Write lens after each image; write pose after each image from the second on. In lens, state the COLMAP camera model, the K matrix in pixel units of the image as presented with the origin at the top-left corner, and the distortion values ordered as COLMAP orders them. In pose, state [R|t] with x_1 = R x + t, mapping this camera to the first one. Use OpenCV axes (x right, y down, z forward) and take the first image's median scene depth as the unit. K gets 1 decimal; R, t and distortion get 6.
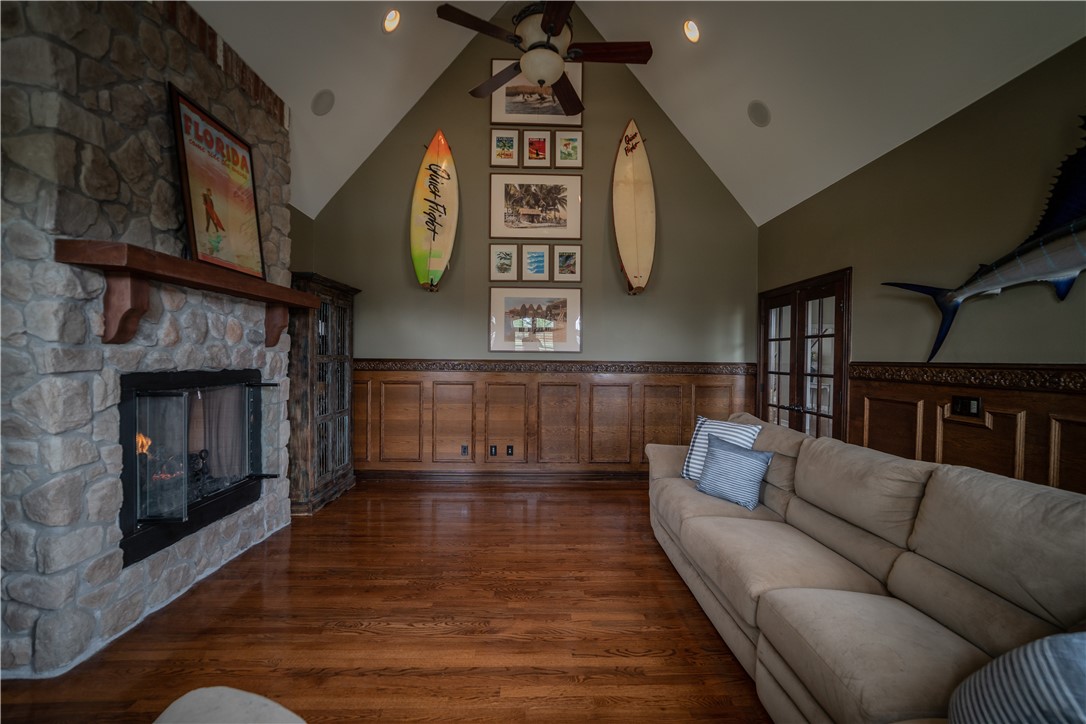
lens RADIAL K [[425.9, 0, 545.5], [0, 425.9, 362.4], [0, 0, 1]] dist [-0.019084, 0.007408]
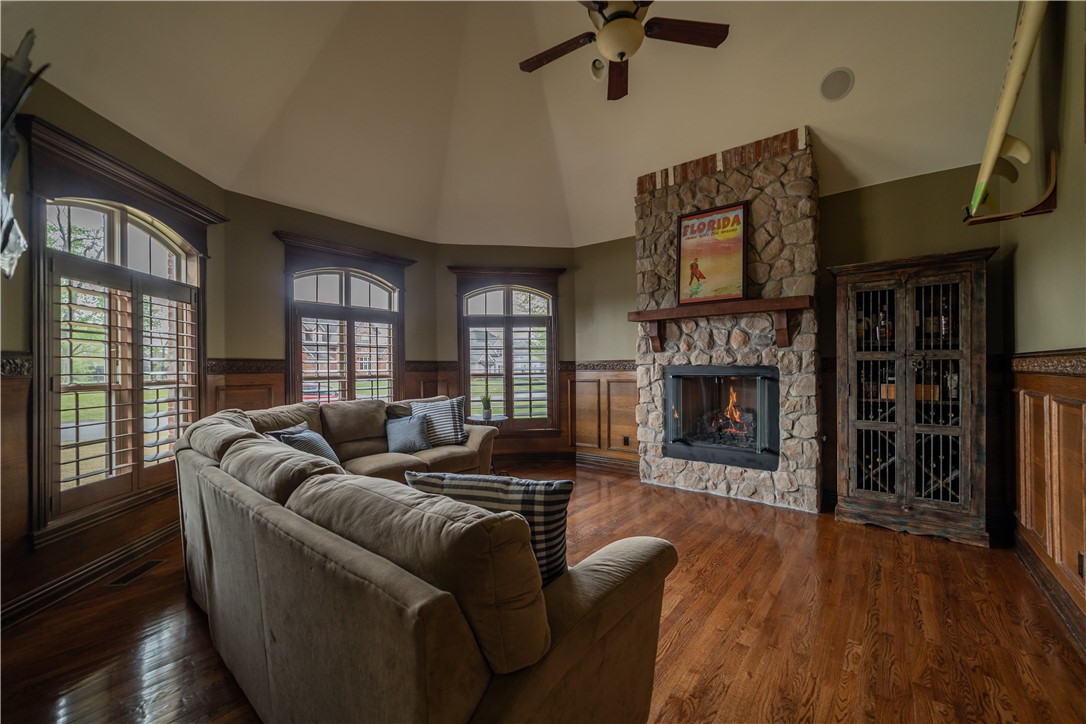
lens RADIAL K [[425.9, 0, 545.5], [0, 425.9, 362.4], [0, 0, 1]] dist [-0.019084, 0.007408]
pose [[-0.646464, -0.018387, -0.762723, 0.798681], [-0.011979, 0.999831, -0.013950, 0.036455], [0.762851, 0.000118, -0.646575, 1.460861]]
